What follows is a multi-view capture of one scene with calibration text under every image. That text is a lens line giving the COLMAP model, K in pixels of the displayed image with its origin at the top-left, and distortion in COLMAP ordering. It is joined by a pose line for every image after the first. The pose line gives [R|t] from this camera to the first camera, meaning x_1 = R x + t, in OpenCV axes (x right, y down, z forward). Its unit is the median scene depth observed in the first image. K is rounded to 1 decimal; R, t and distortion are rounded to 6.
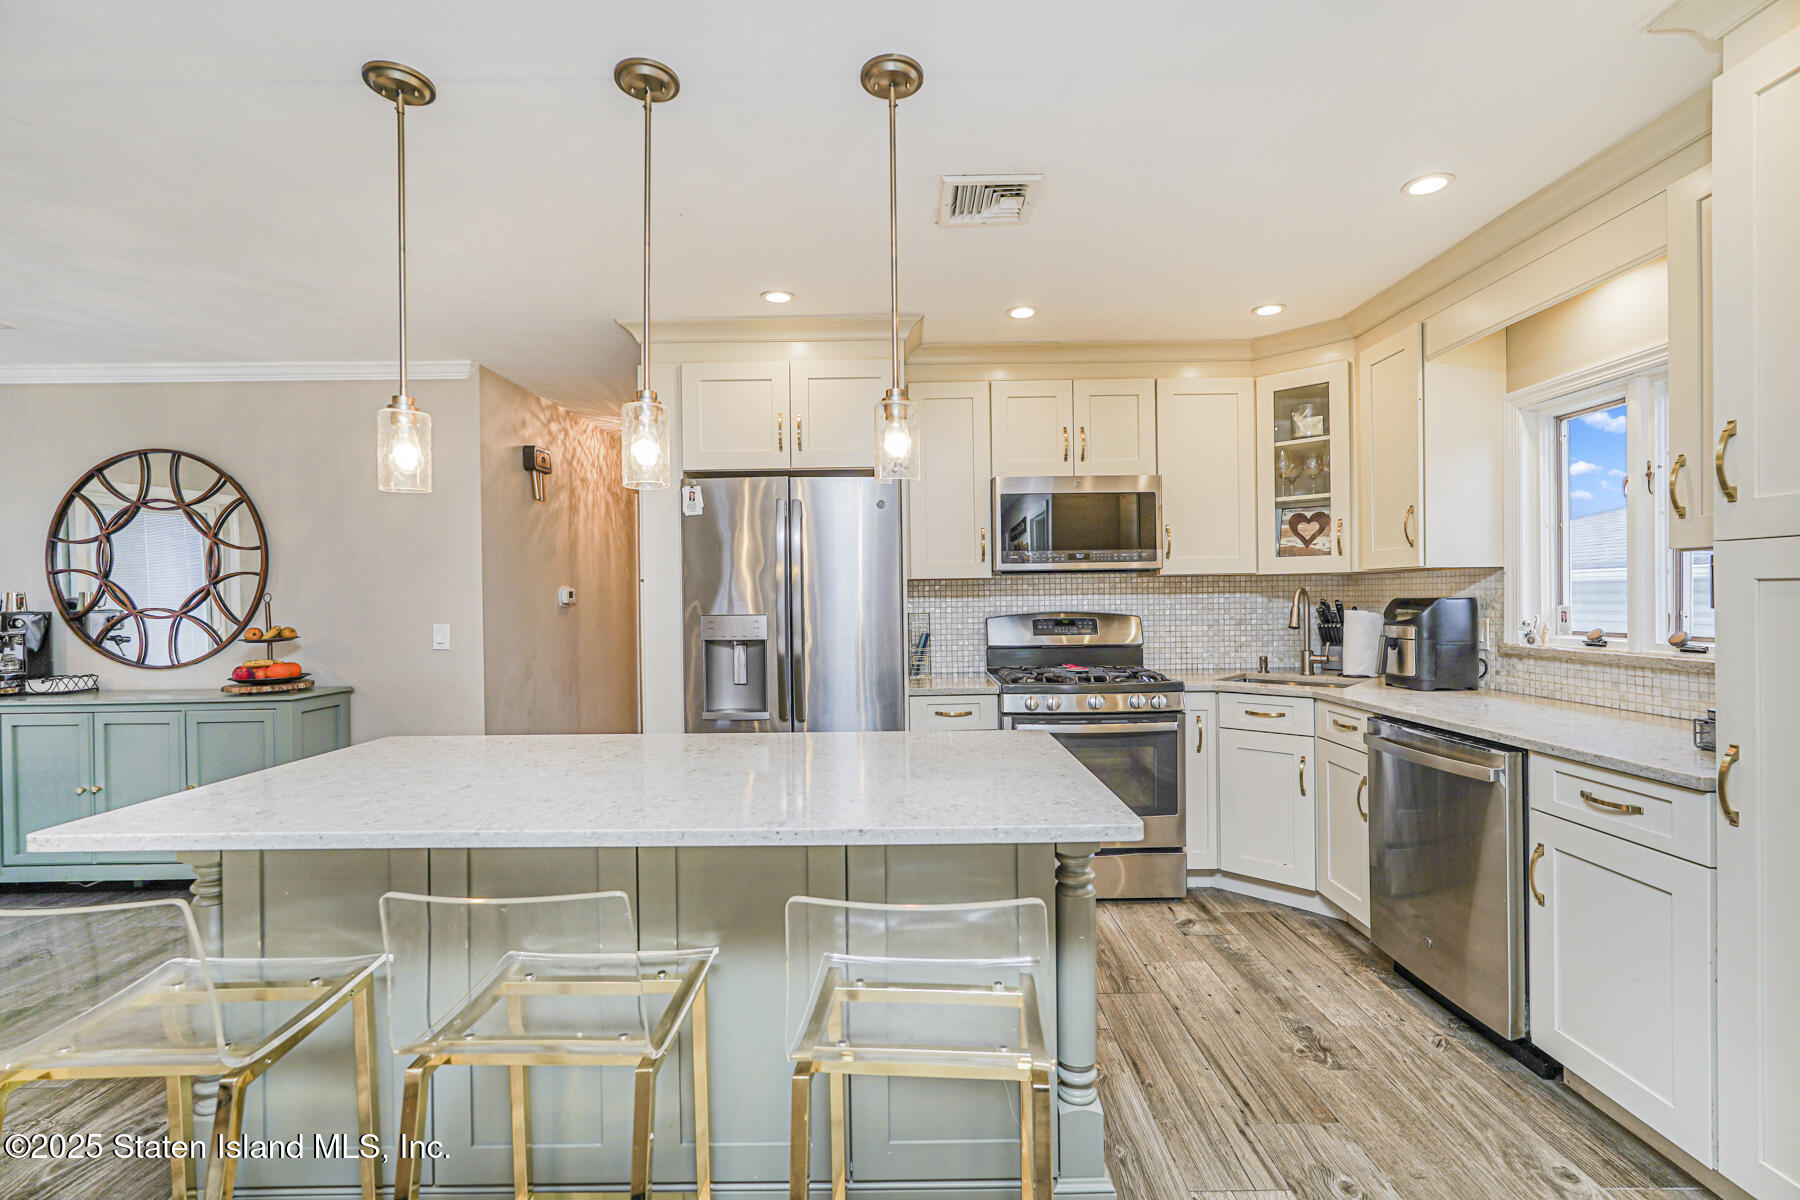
lens RADIAL K [[783.6, 0, 903.0], [0, 783.6, 595.7], [0, 0, 1]] dist [-0.014159, 0.006259]
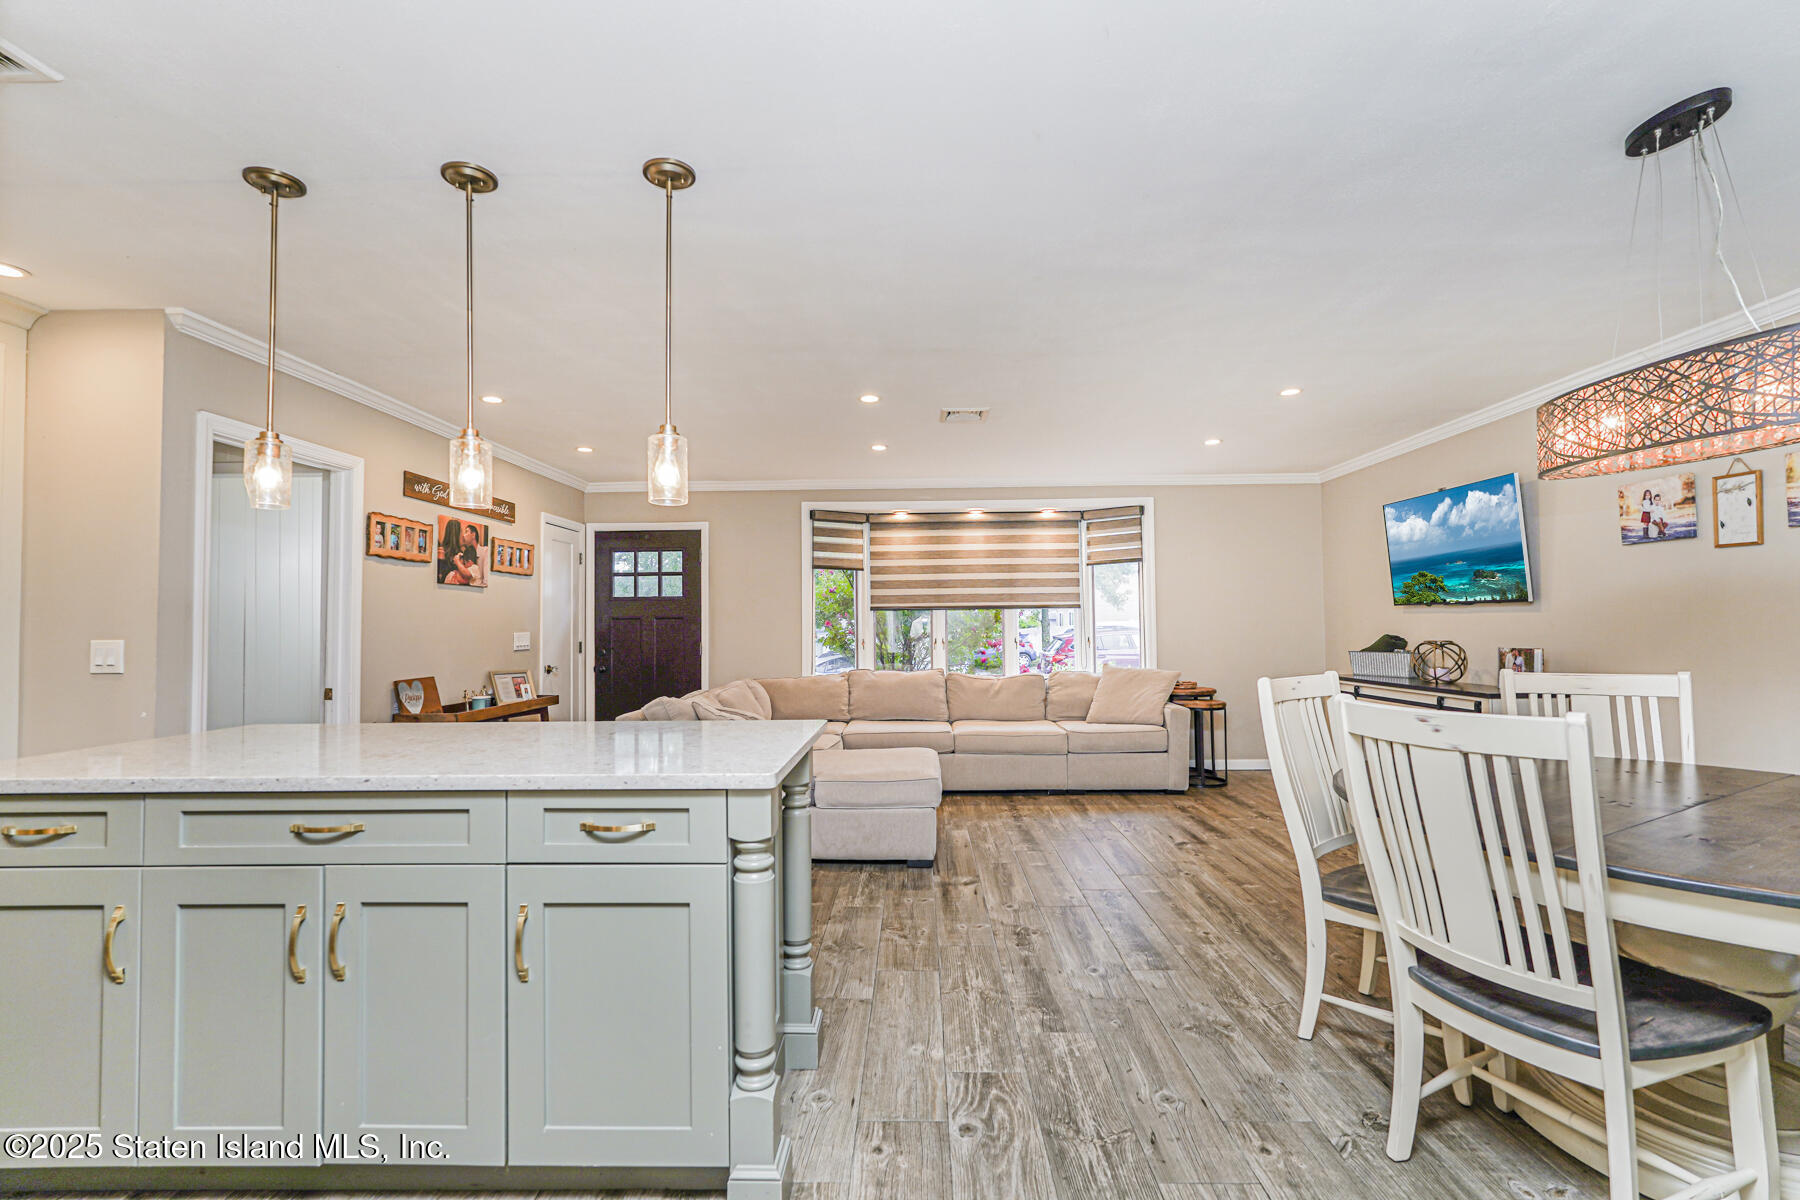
lens RADIAL K [[790.0, 0, 900.6], [0, 790.0, 604.1], [0, 0, 1]] dist [-0.018306, 0.012005]
pose [[-0.999594, 0.019748, 0.020562, -0.492980], [0.019053, 0.999258, -0.033486, 0.032340], [-0.021208, -0.033081, -0.999228, 1.065410]]
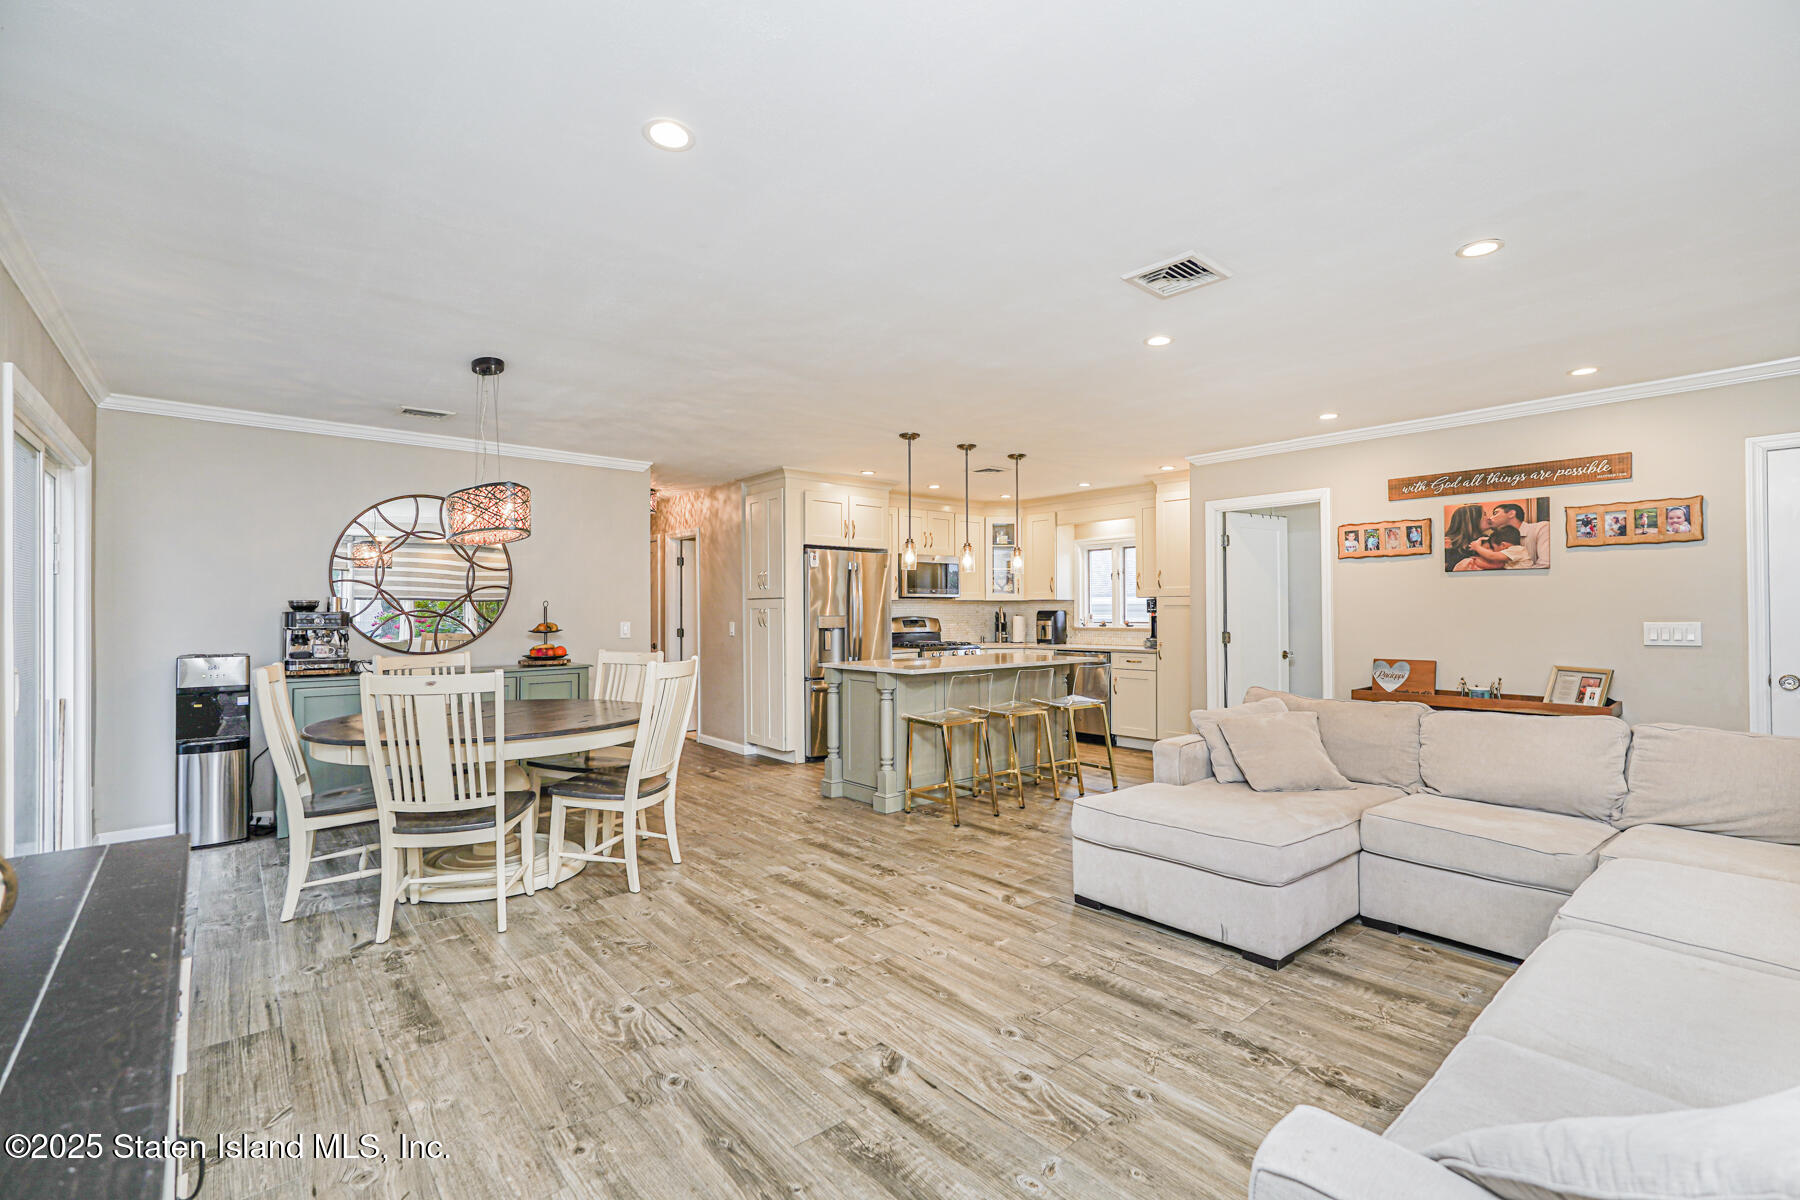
lens RADIAL K [[790.0, 0, 900.6], [0, 790.0, 604.1], [0, 0, 1]] dist [-0.018306, 0.012005]
pose [[0.757302, 0.015302, 0.652886, -1.286557], [-0.006770, 0.999856, -0.015582, 0.021775], [-0.653030, 0.007380, 0.757296, -0.624842]]
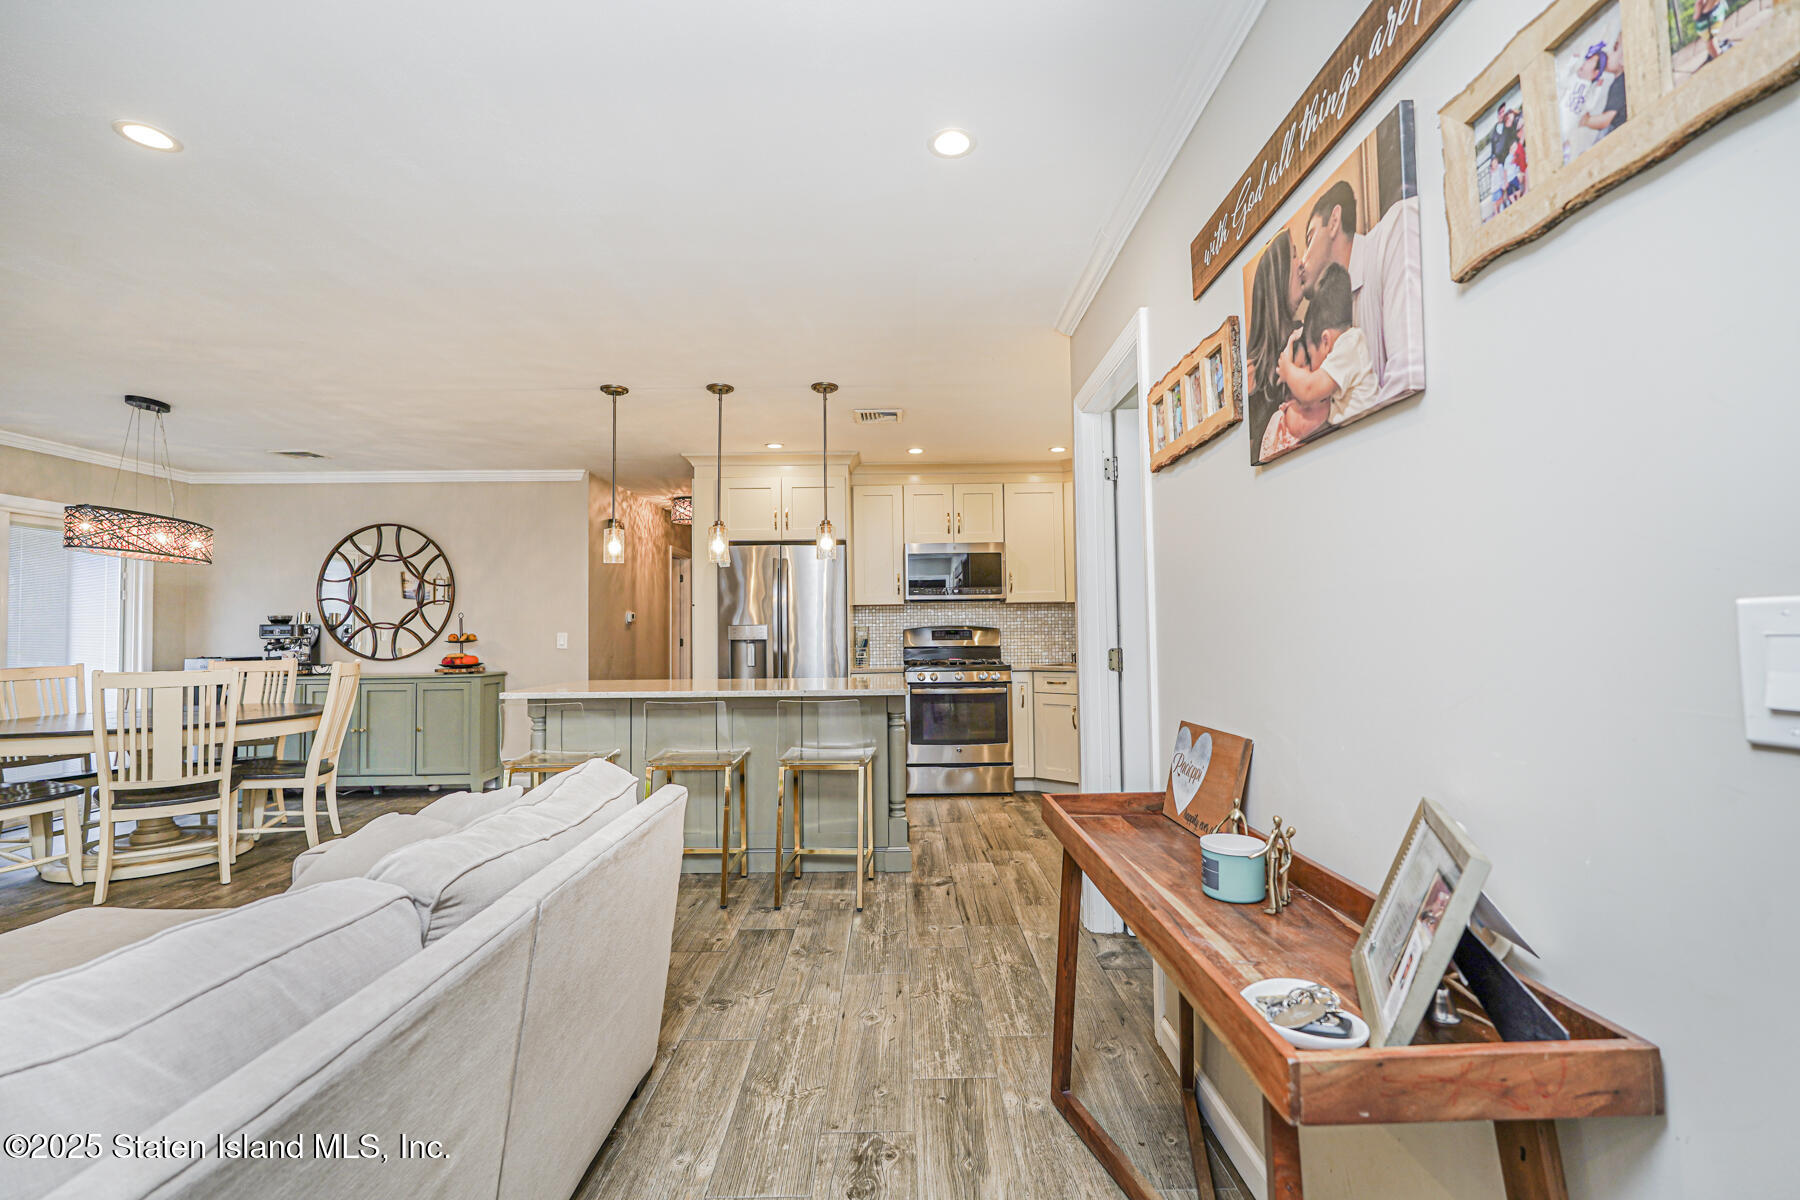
lens RADIAL K [[783.6, 0, 903.0], [0, 783.6, 595.7], [0, 0, 1]] dist [-0.014159, 0.006259]
pose [[0.999949, 0.001470, 0.009997, 0.096047], [-0.001041, 0.999086, -0.042729, 0.029728], [-0.010051, 0.042716, 0.999037, -0.645412]]
